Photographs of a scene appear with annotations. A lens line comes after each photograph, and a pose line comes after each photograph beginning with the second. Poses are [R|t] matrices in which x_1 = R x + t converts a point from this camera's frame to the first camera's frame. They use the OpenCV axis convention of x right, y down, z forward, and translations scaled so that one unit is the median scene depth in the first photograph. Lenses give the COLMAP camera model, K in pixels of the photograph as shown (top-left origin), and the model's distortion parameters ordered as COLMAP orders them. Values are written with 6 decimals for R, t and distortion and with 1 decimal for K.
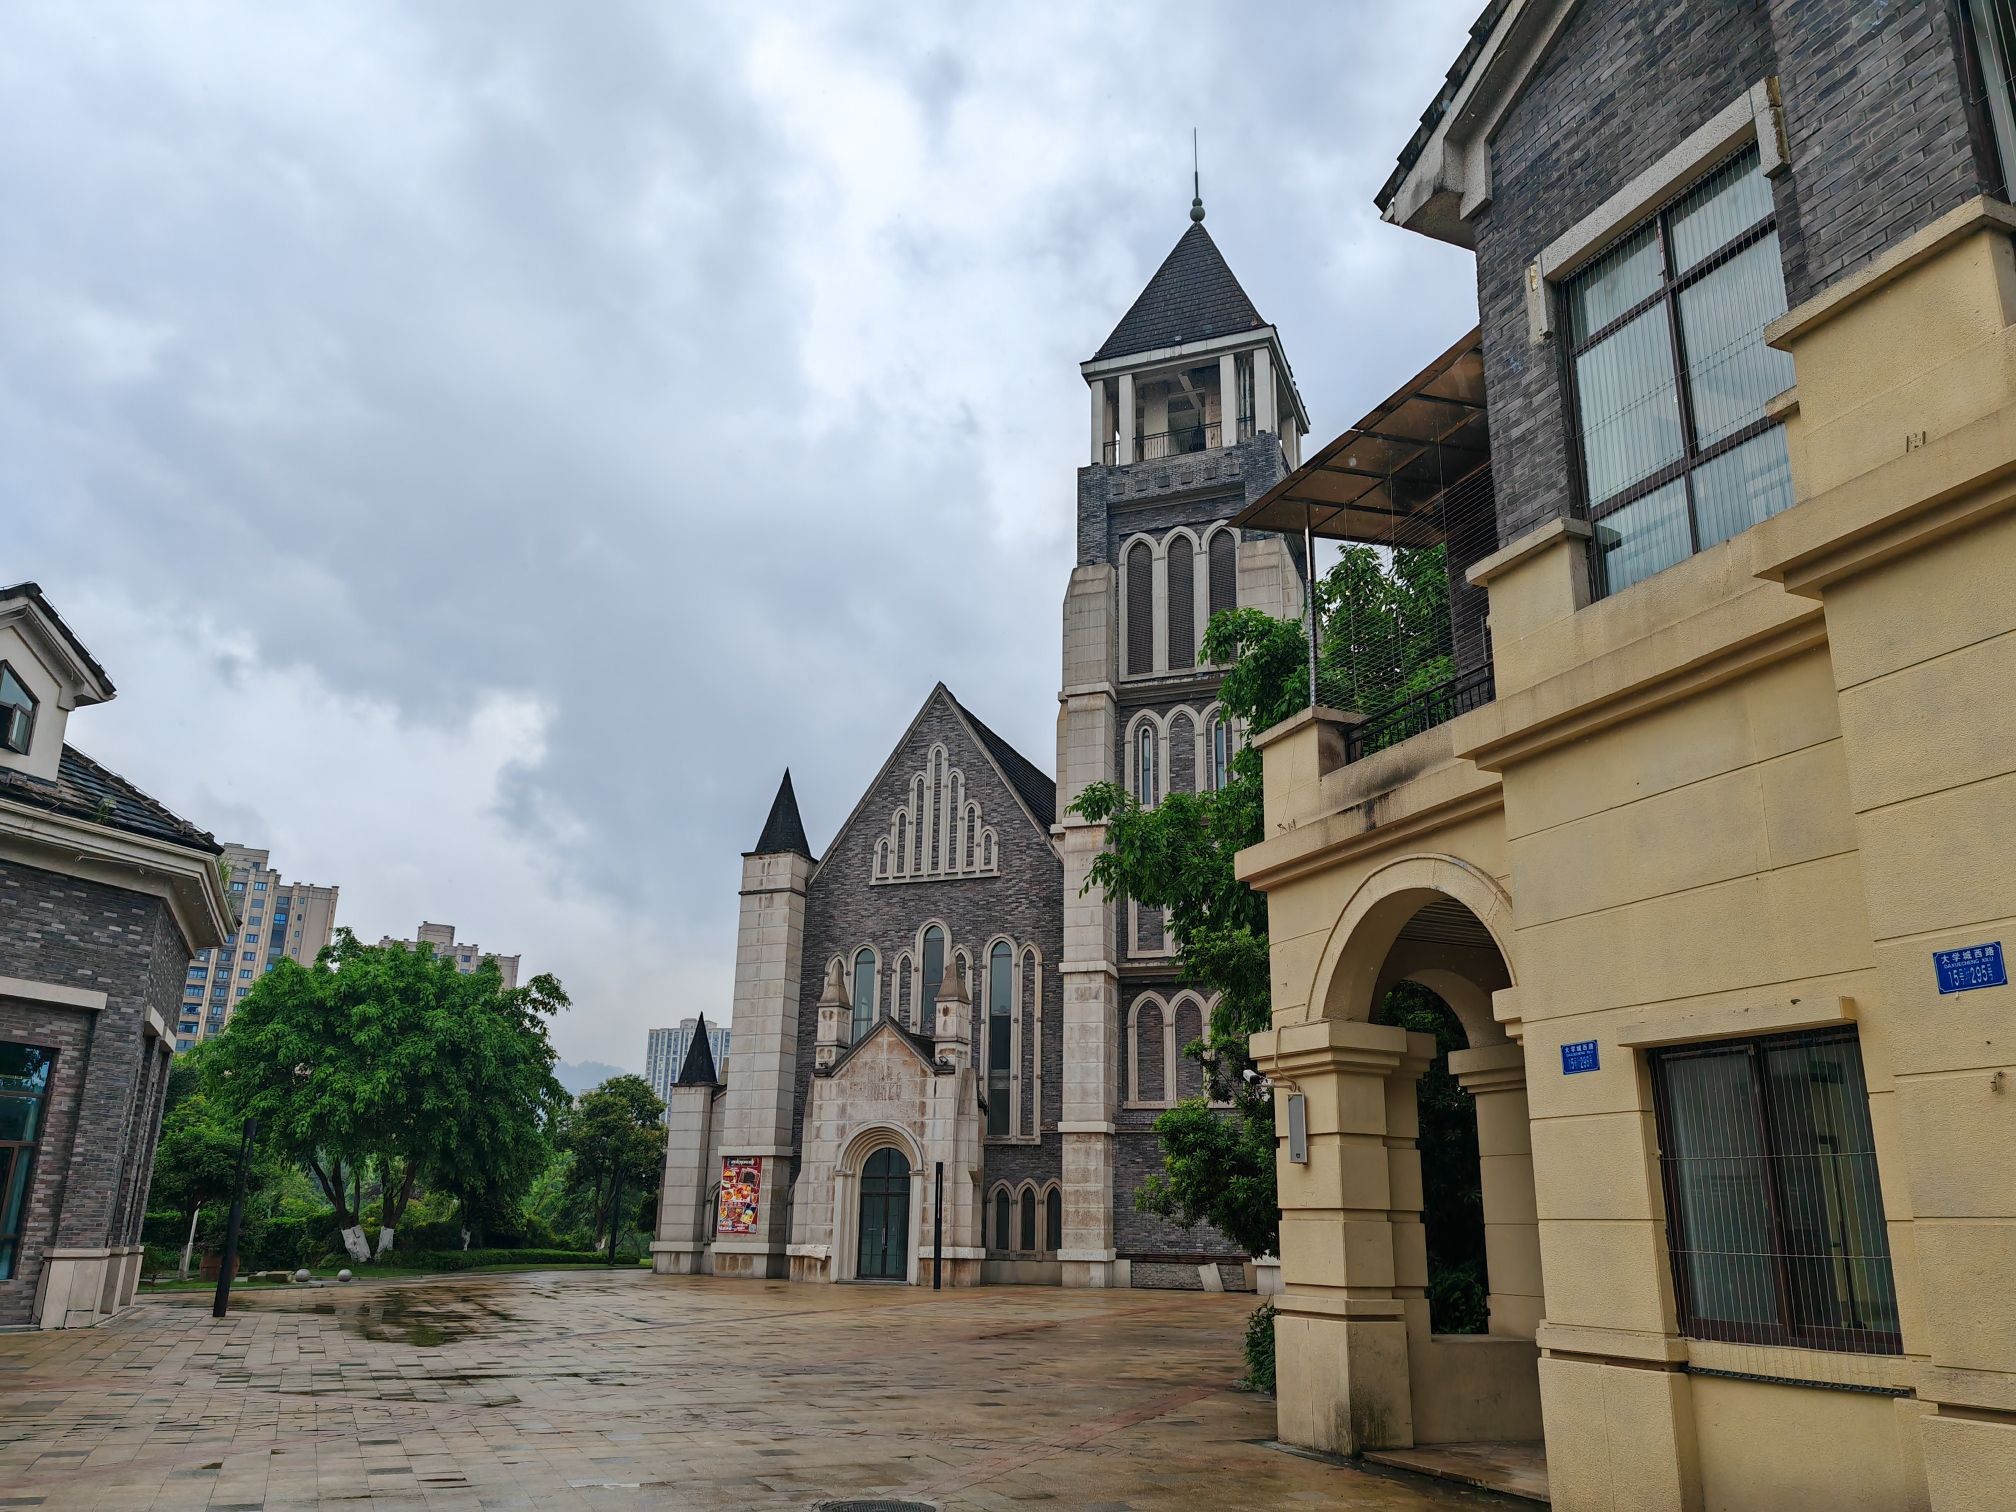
lens RADIAL K [[1541.6, 0, 1008.0], [0, 1541.6, 756.0], [0, 0, 1]] dist [0.039523, -0.003994]
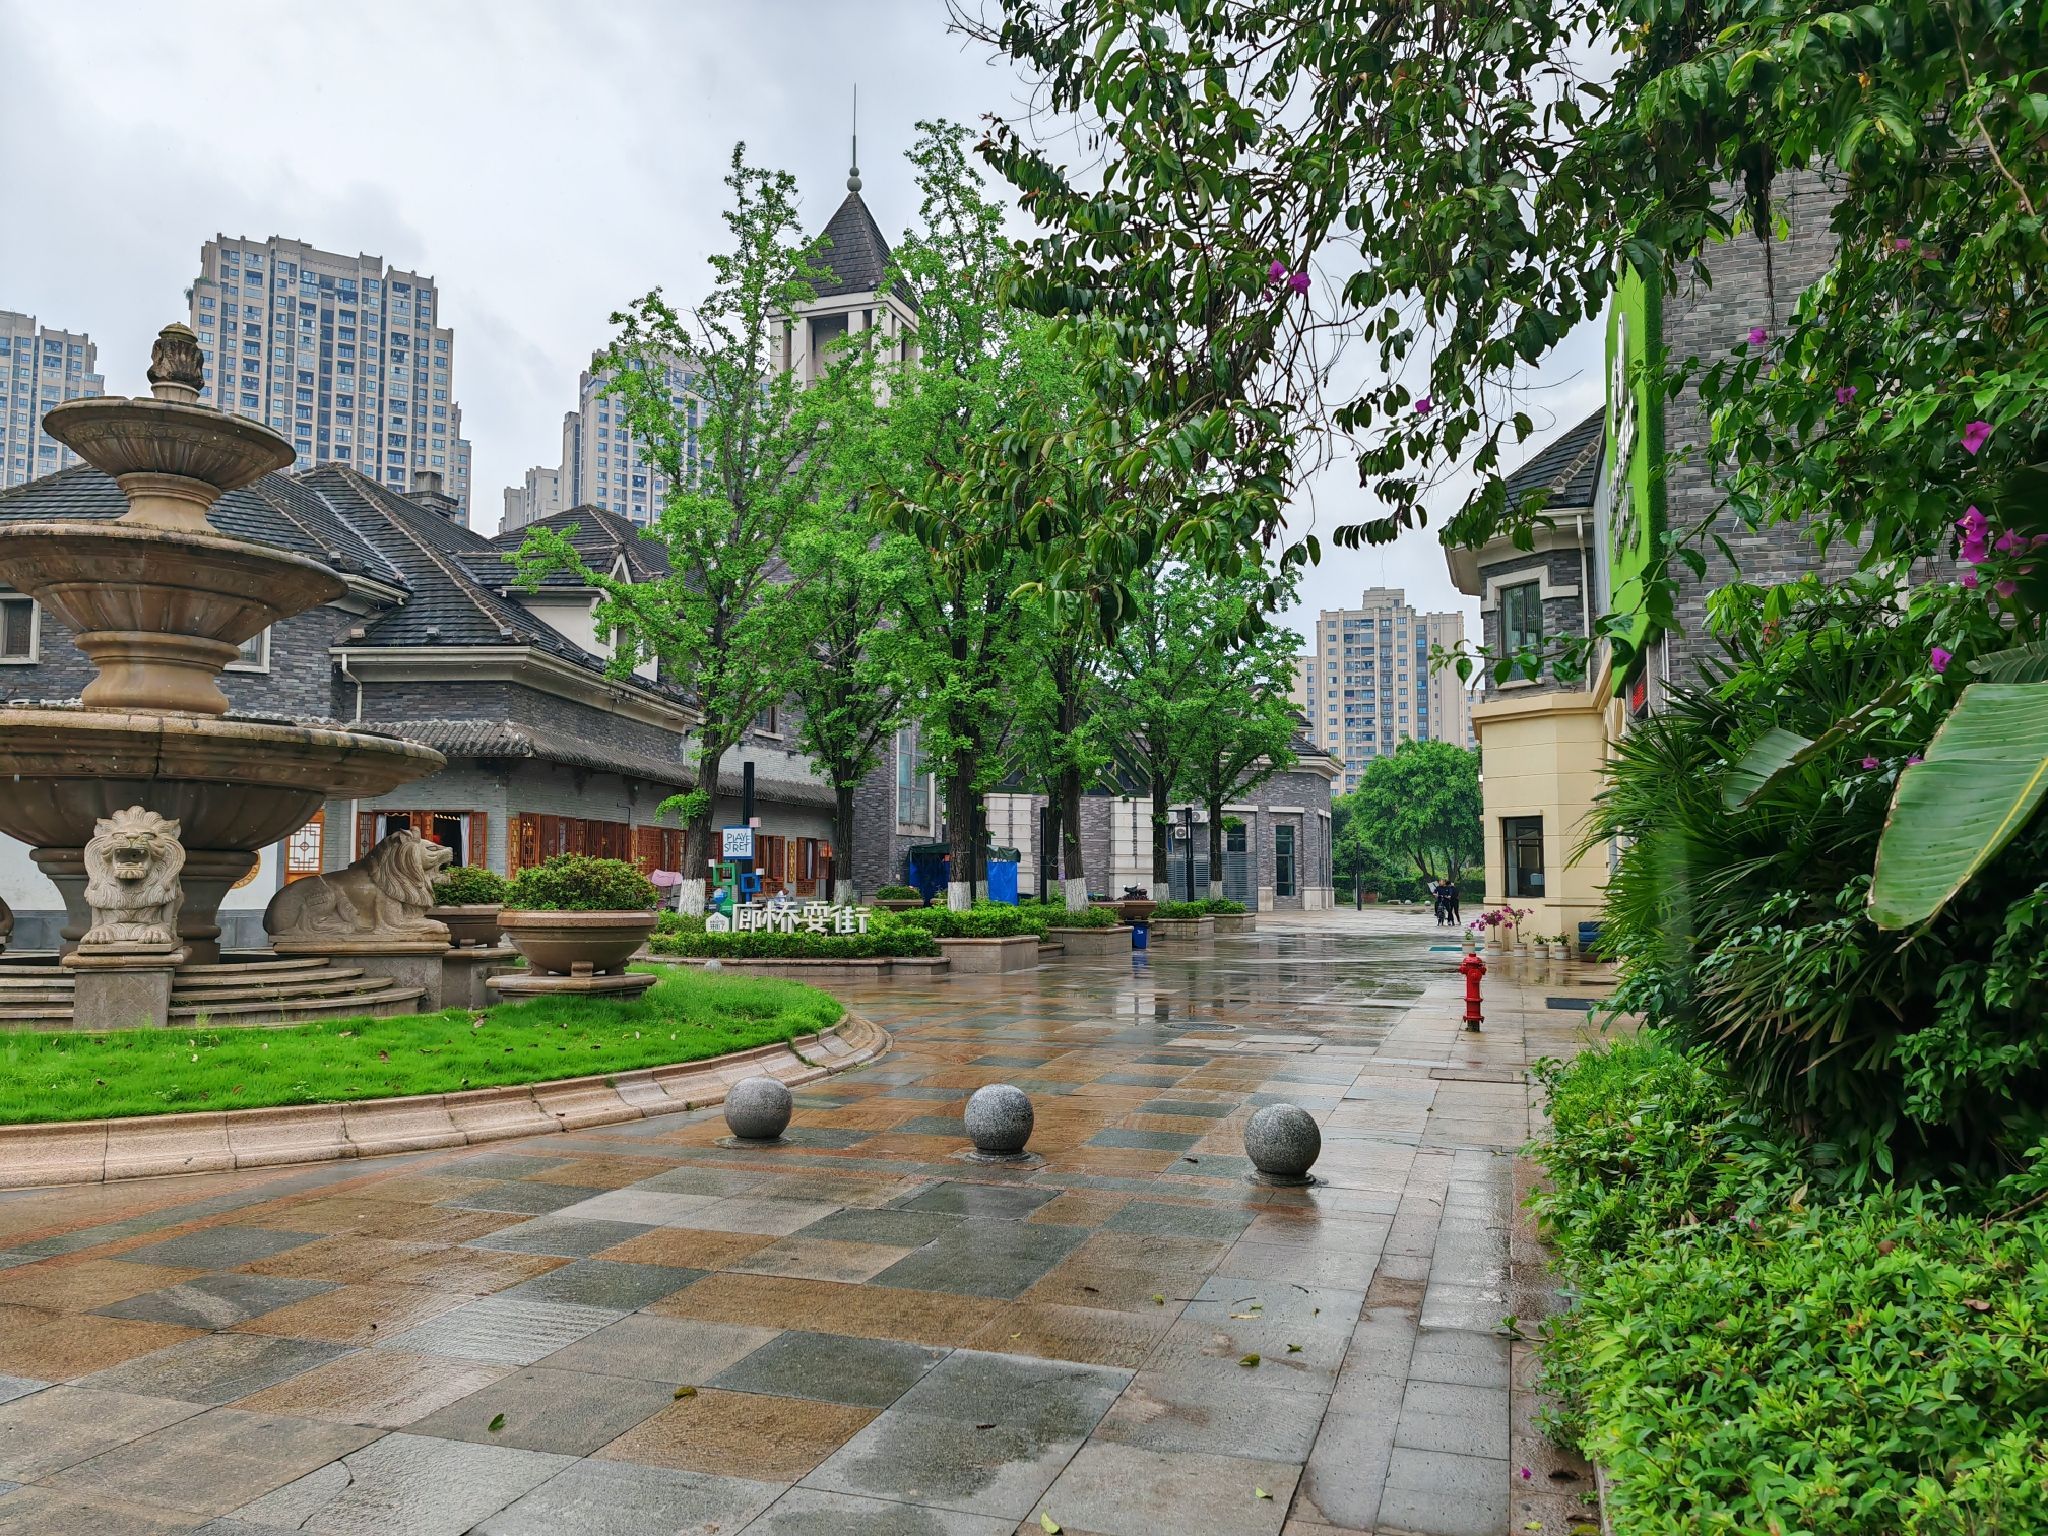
lens RADIAL K [[1566.0, 0, 1024.0], [0, 1566.0, 768.0], [0, 0, 1]] dist [0.039523, -0.003994]
pose [[0.760852, -0.060003, -0.646145, 0.494819], [0.199171, 0.969250, 0.144521, -0.236787], [0.617604, -0.238652, 0.749407, -0.806304]]
